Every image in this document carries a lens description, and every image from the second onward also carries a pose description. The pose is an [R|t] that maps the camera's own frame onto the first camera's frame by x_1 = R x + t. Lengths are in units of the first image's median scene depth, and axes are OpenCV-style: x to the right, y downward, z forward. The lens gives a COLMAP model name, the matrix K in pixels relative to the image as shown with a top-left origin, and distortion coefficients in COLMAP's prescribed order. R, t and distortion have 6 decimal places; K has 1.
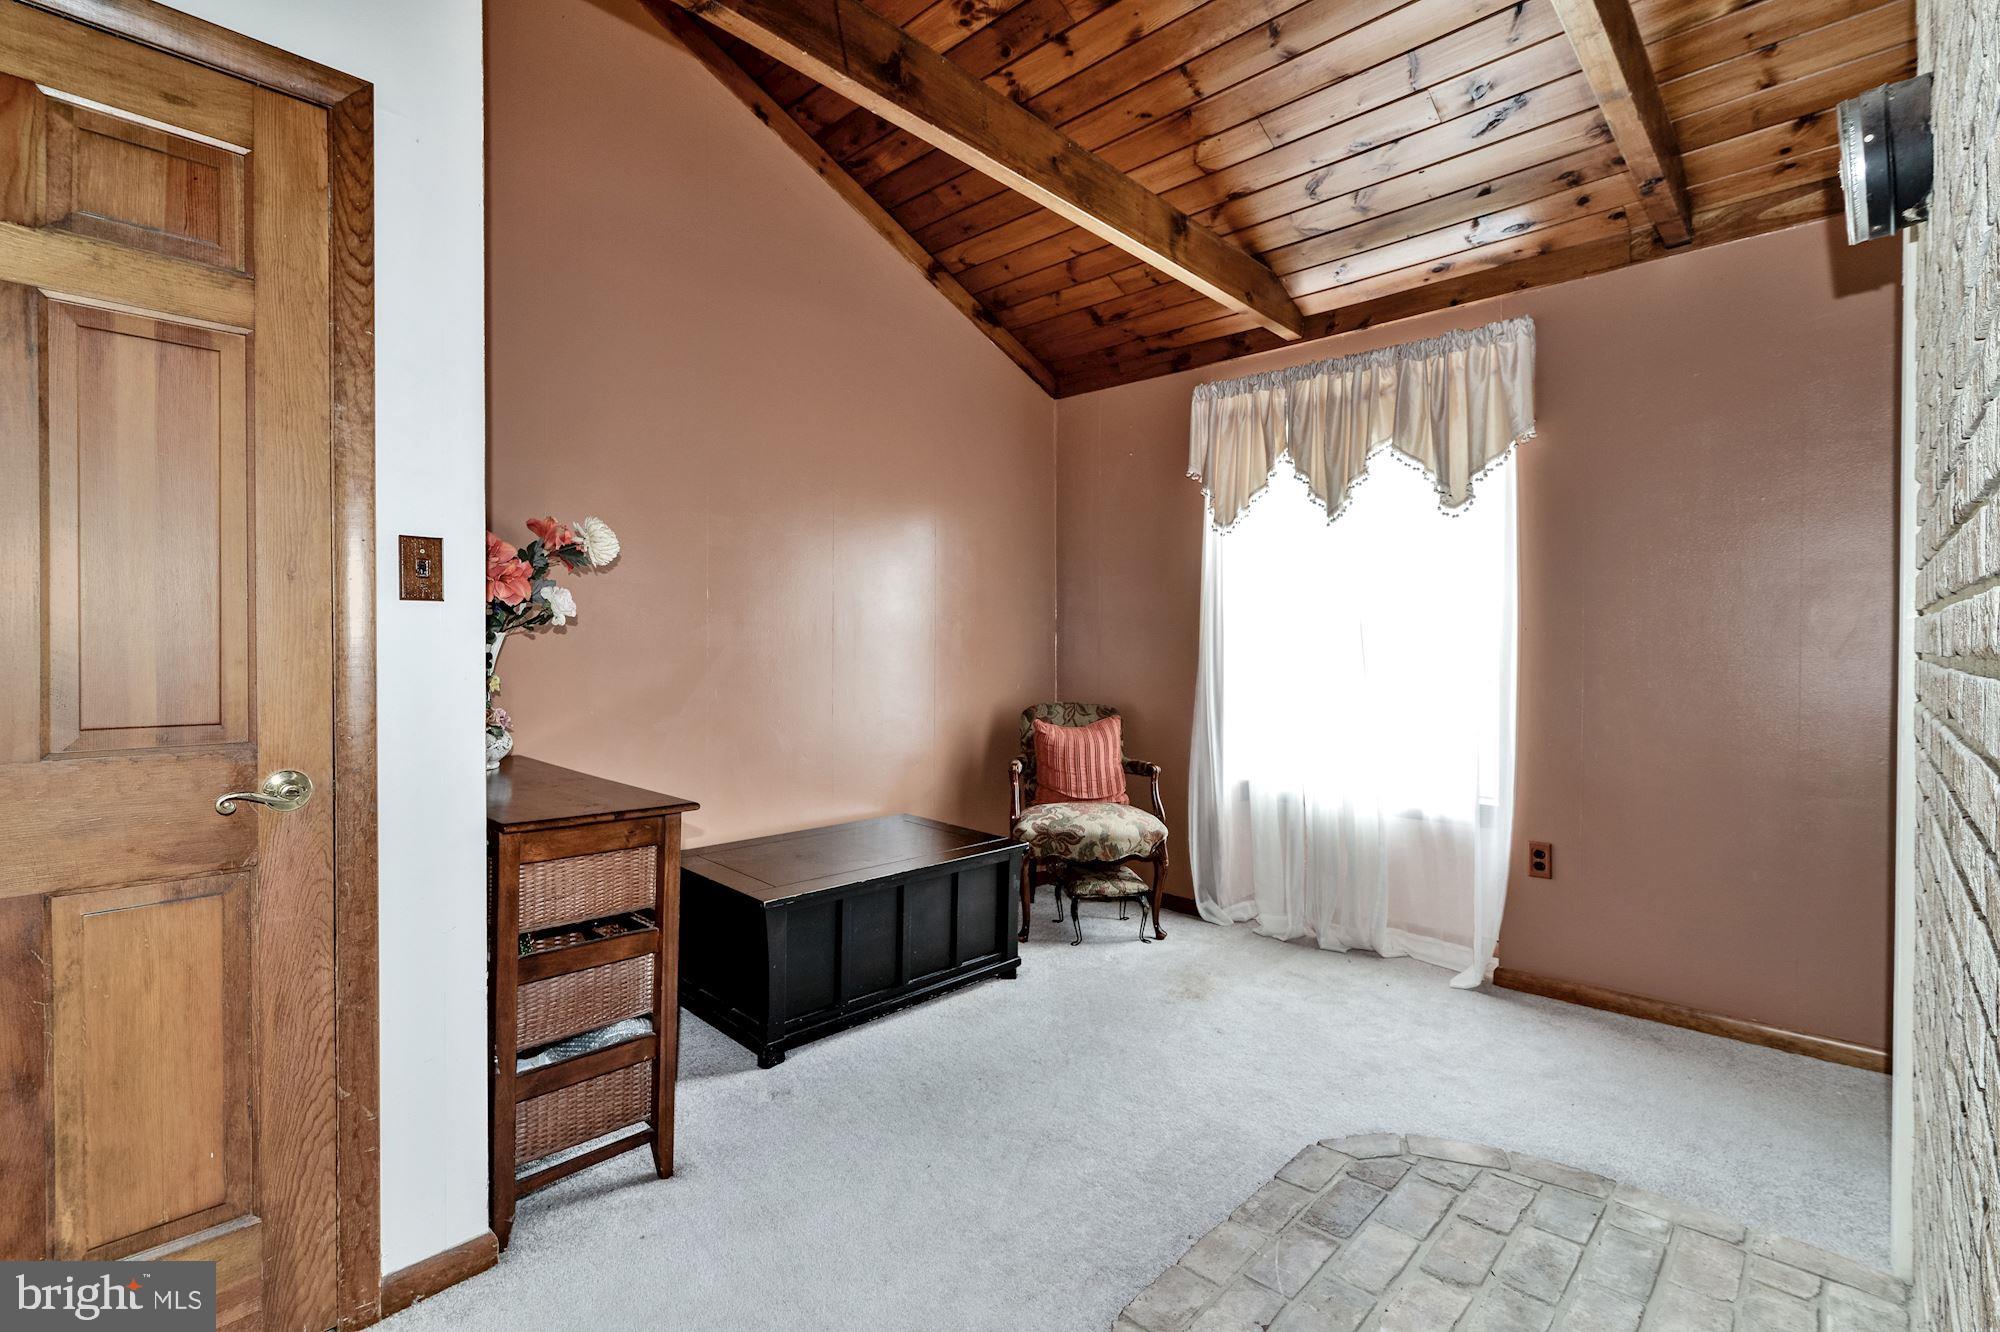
lens RADIAL K [[923.0, 0, 987.4], [0, 923.0, 658.3], [0, 0, 1]] dist [-0.005820, 0.000083]
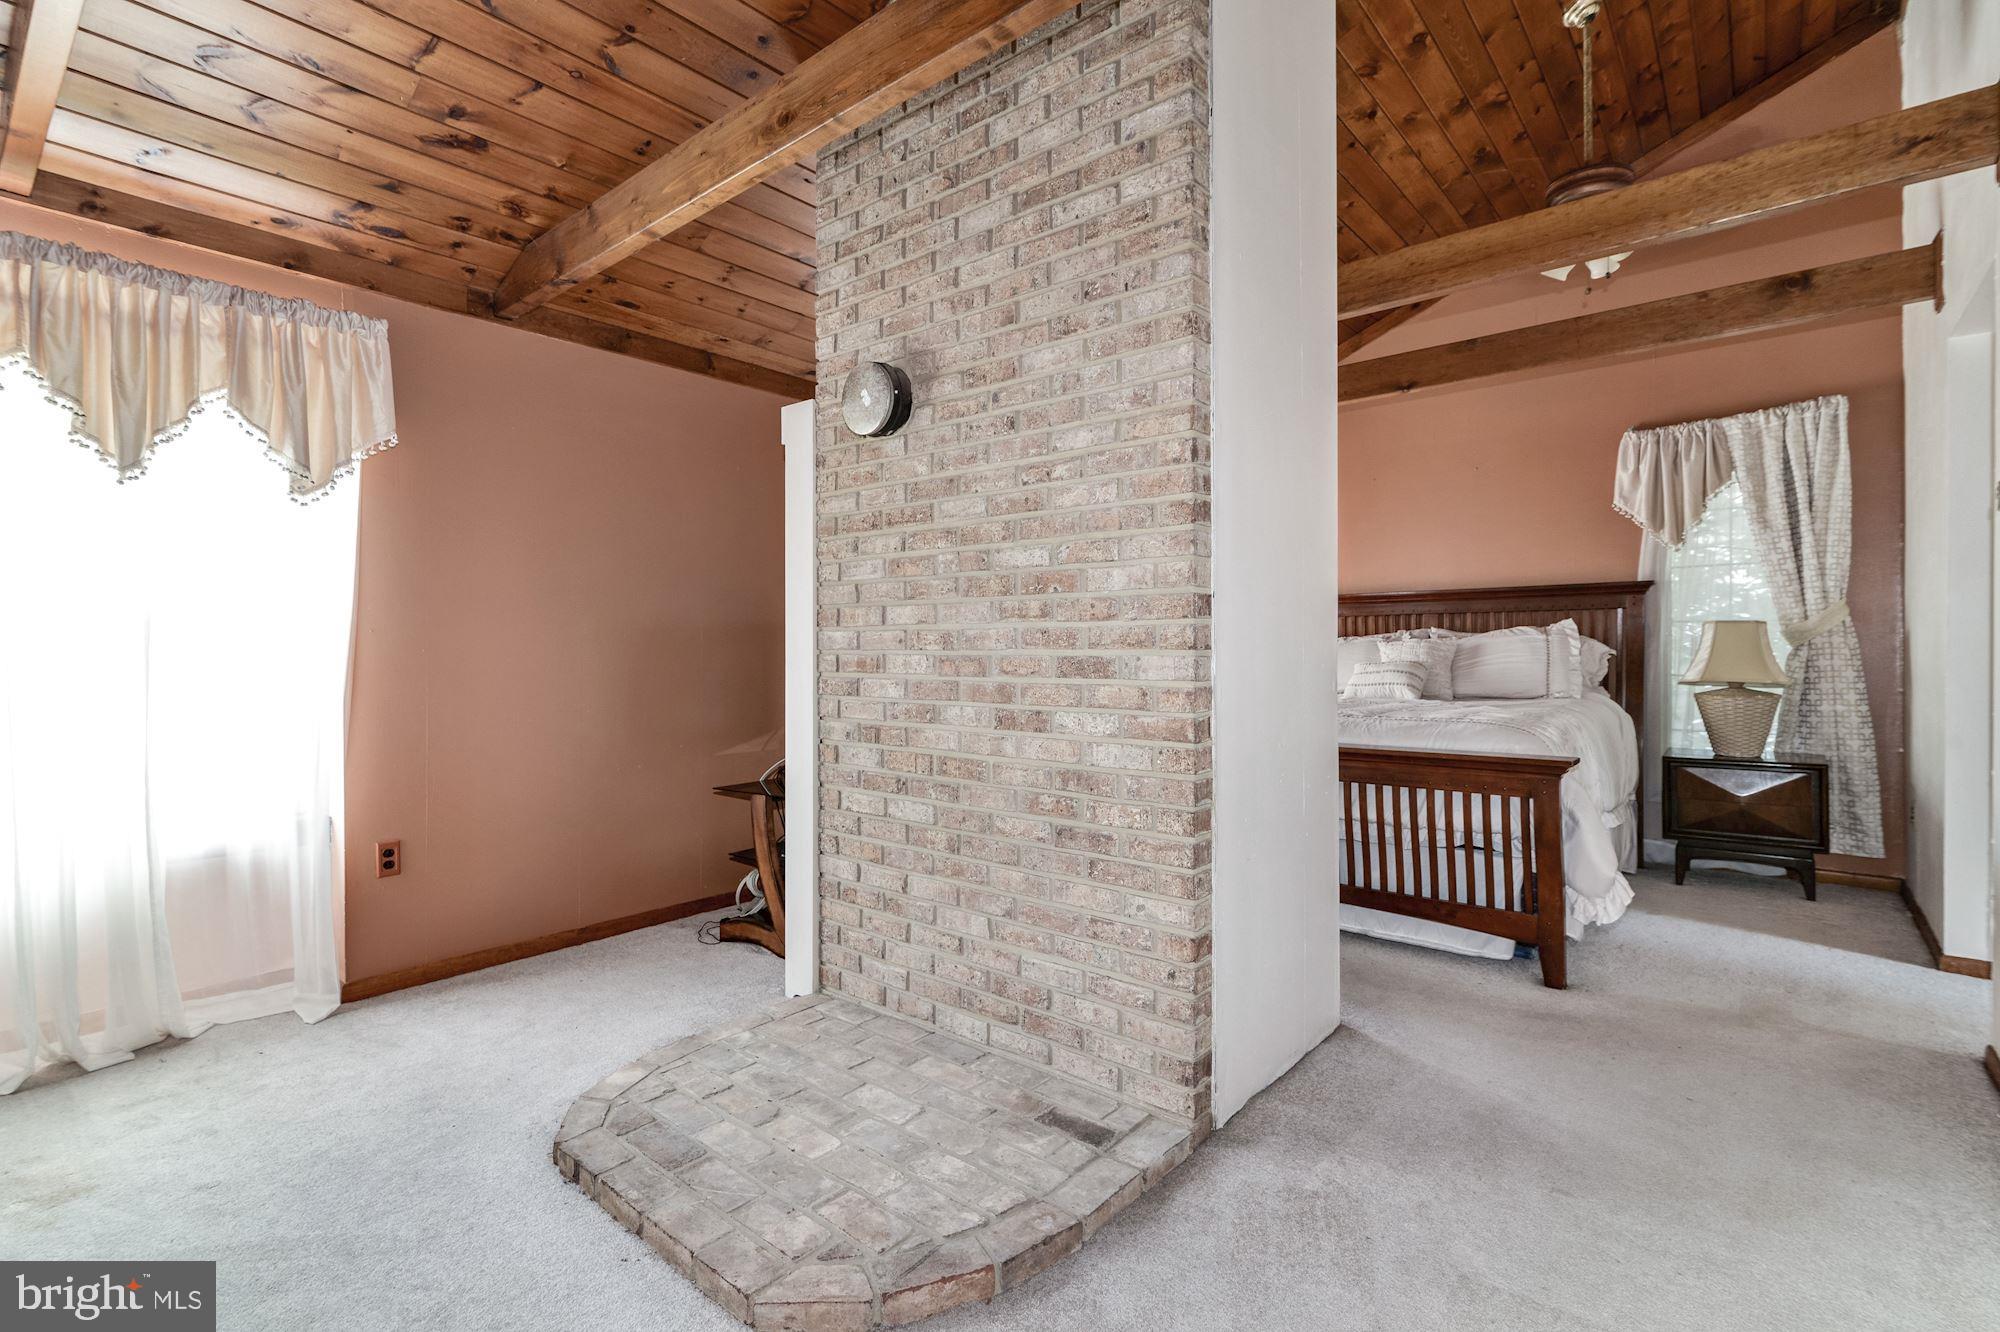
lens RADIAL K [[923.0, 0, 990.0], [0, 923.0, 652.3], [0, 0, 1]] dist [-0.005820, 0.000083]
pose [[-0.065756, -0.002876, 0.997832, -0.455024], [0.015626, 0.999870, 0.003911, -0.001964], [-0.997713, 0.015849, -0.065703, 0.401990]]
